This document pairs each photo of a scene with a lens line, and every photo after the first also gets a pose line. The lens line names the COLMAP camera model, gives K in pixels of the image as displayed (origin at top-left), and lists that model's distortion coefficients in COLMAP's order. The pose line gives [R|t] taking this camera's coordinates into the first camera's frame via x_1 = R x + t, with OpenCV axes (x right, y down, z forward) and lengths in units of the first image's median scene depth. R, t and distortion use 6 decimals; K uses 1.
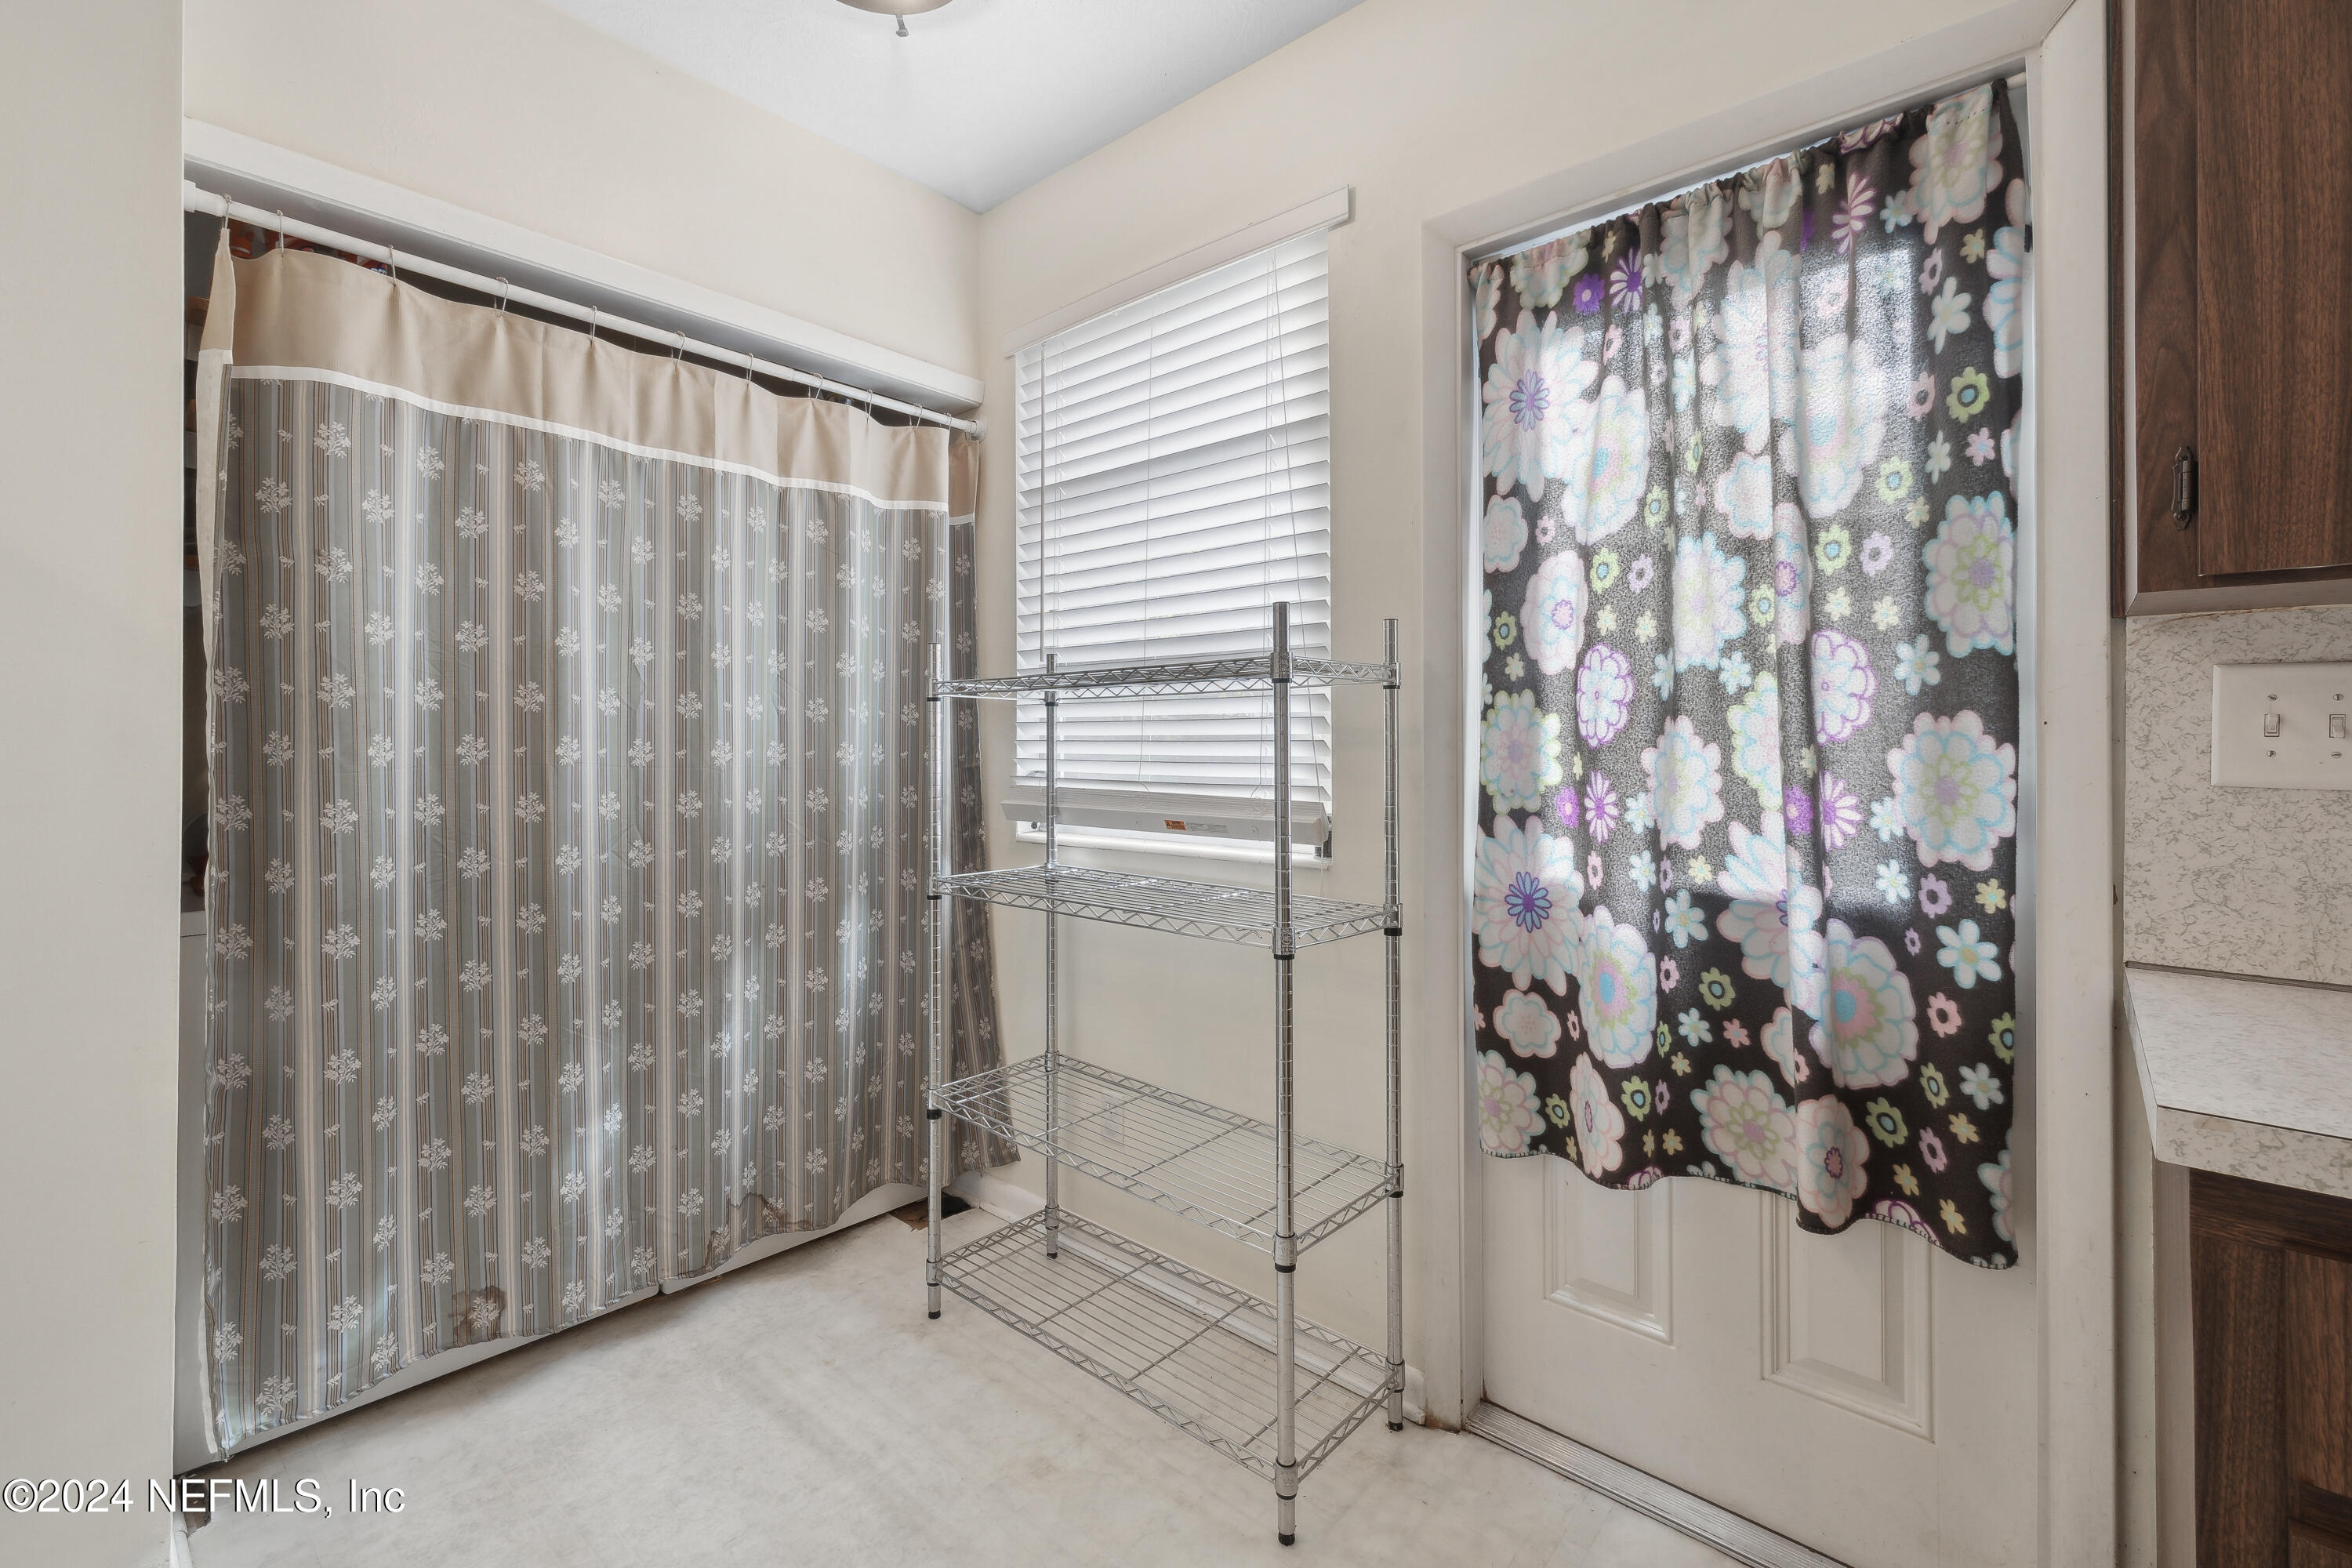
lens RADIAL K [[1001.5, 0, 1156.0], [0, 1001.5, 737.2], [0, 0, 1]] dist [-0.001229, -0.000274]
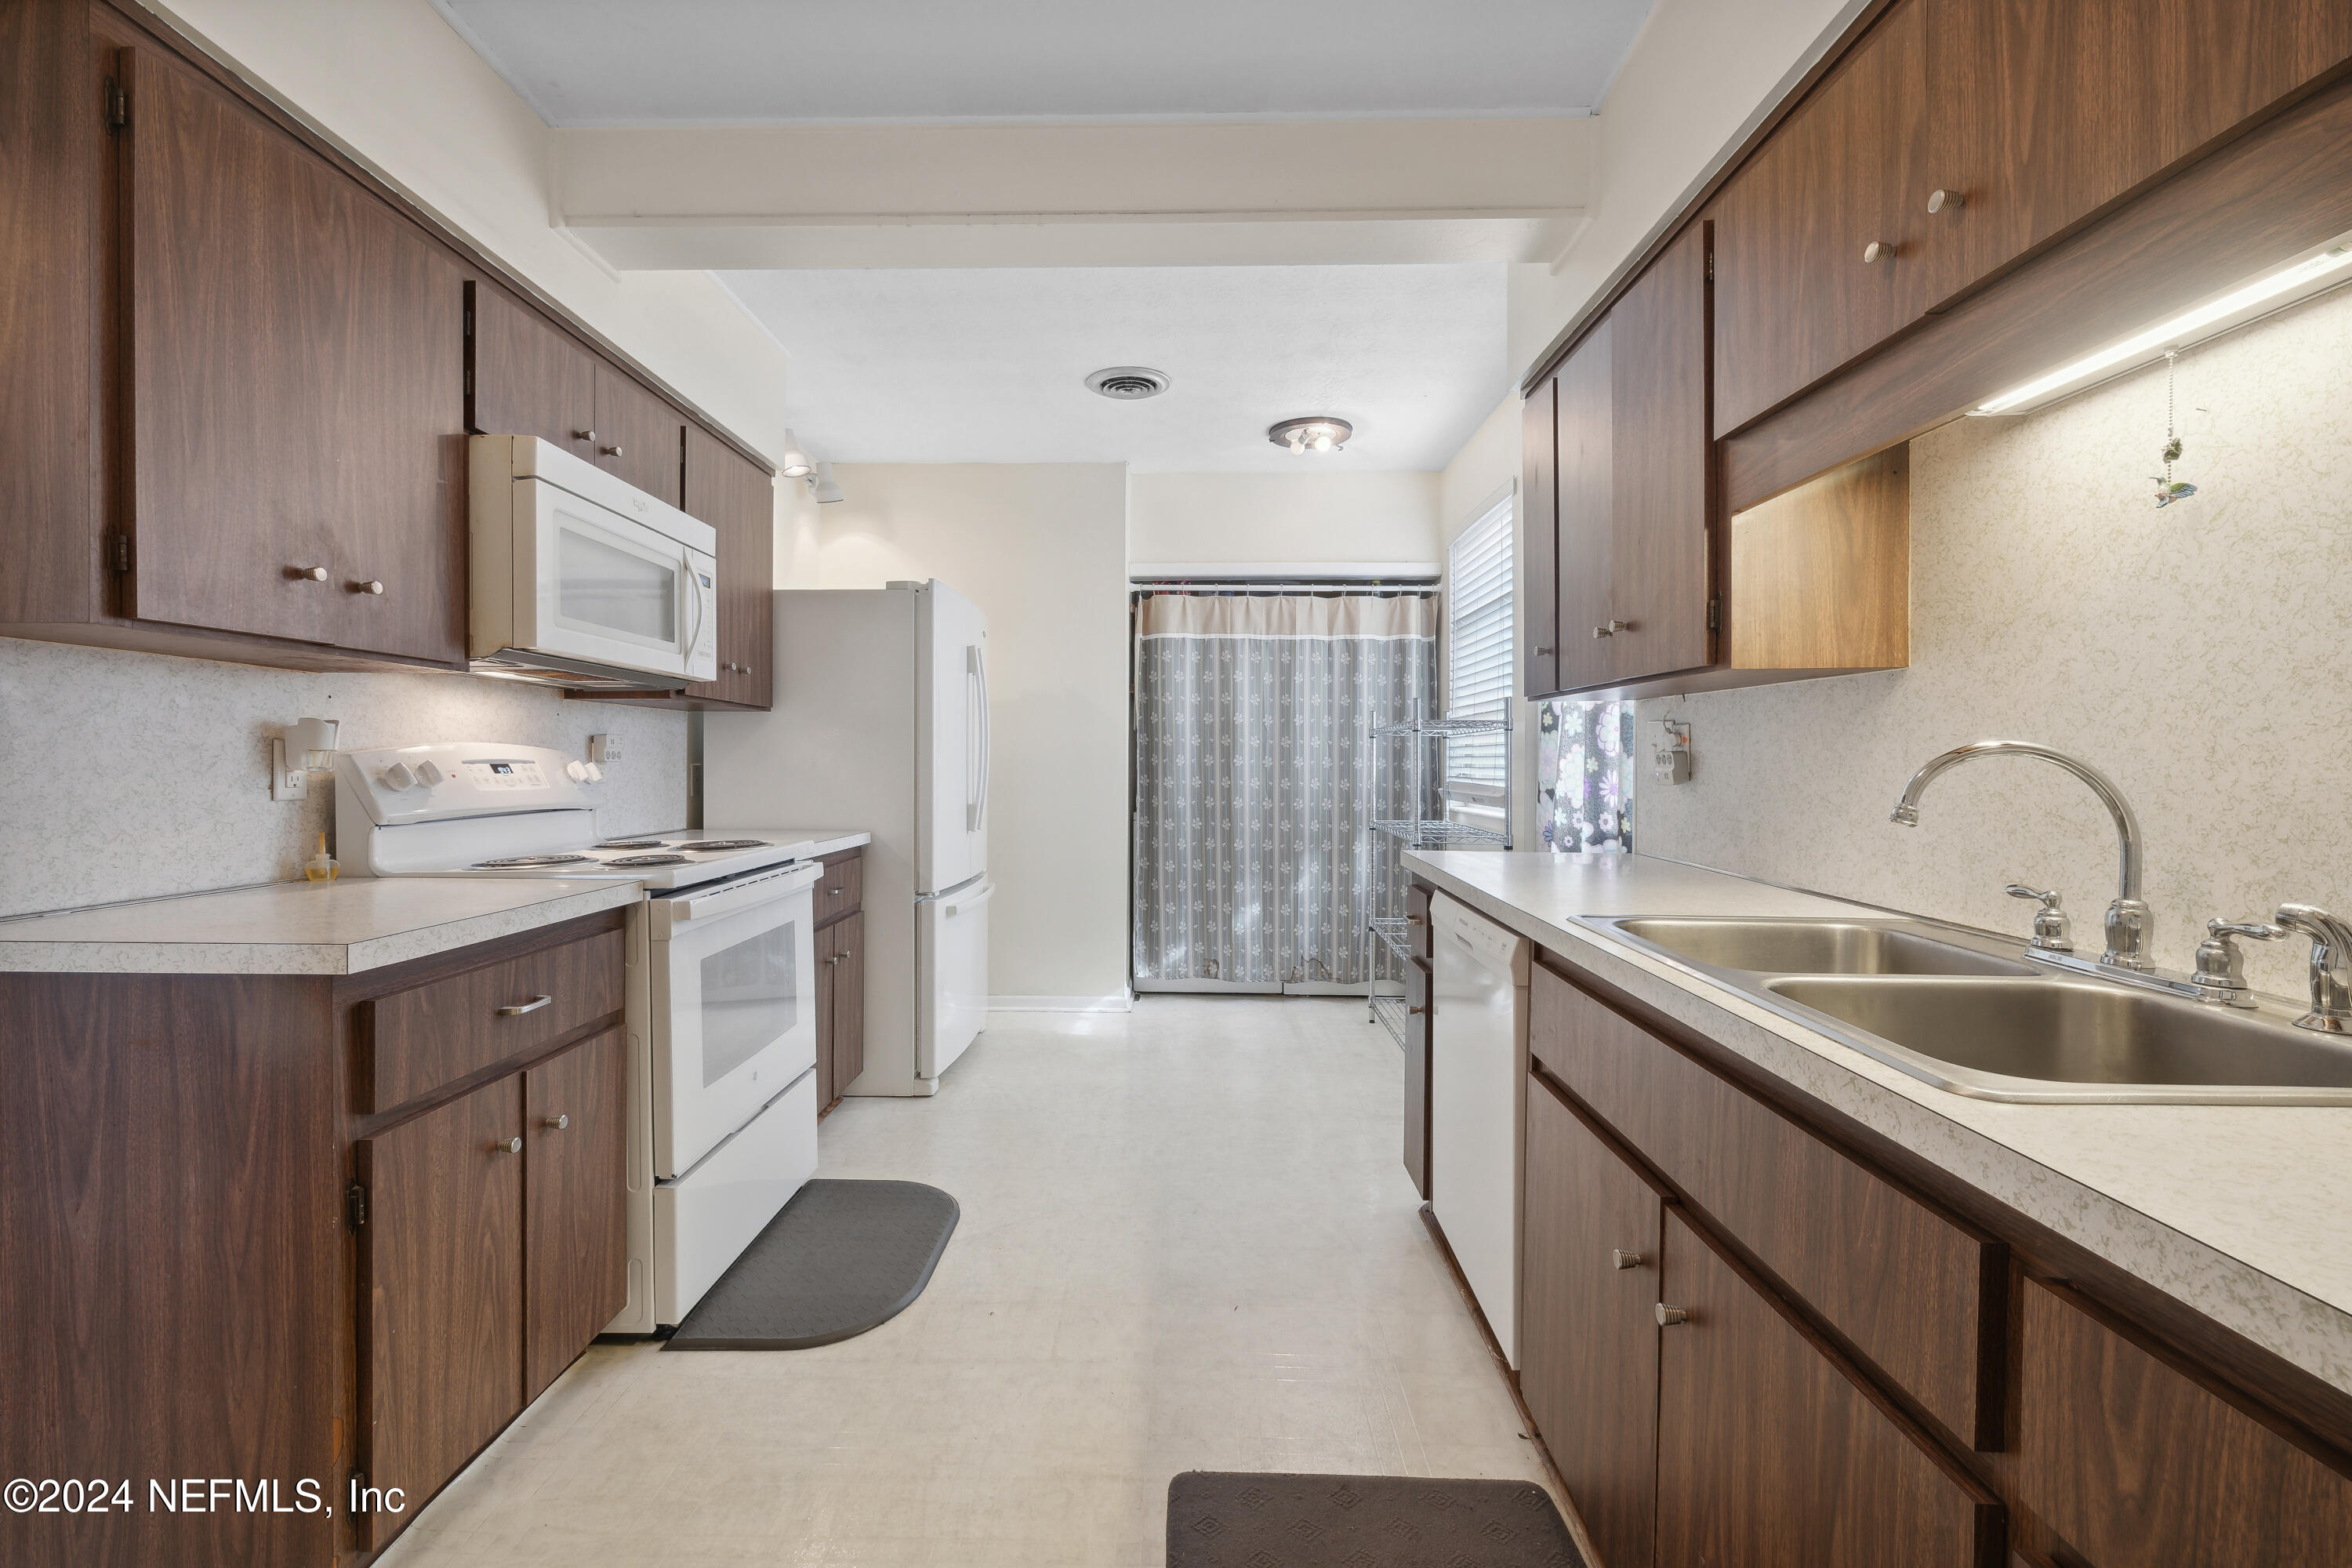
lens RADIAL K [[1001.5, 0, 1177.8], [0, 1001.5, 764.8], [0, 0, 1]] dist [-0.001229, -0.000274]
pose [[0.663680, 0.012257, -0.747916, 1.122419], [0.002784, 0.999818, 0.018856, -0.022744], [0.748012, -0.014597, 0.663525, -0.752046]]
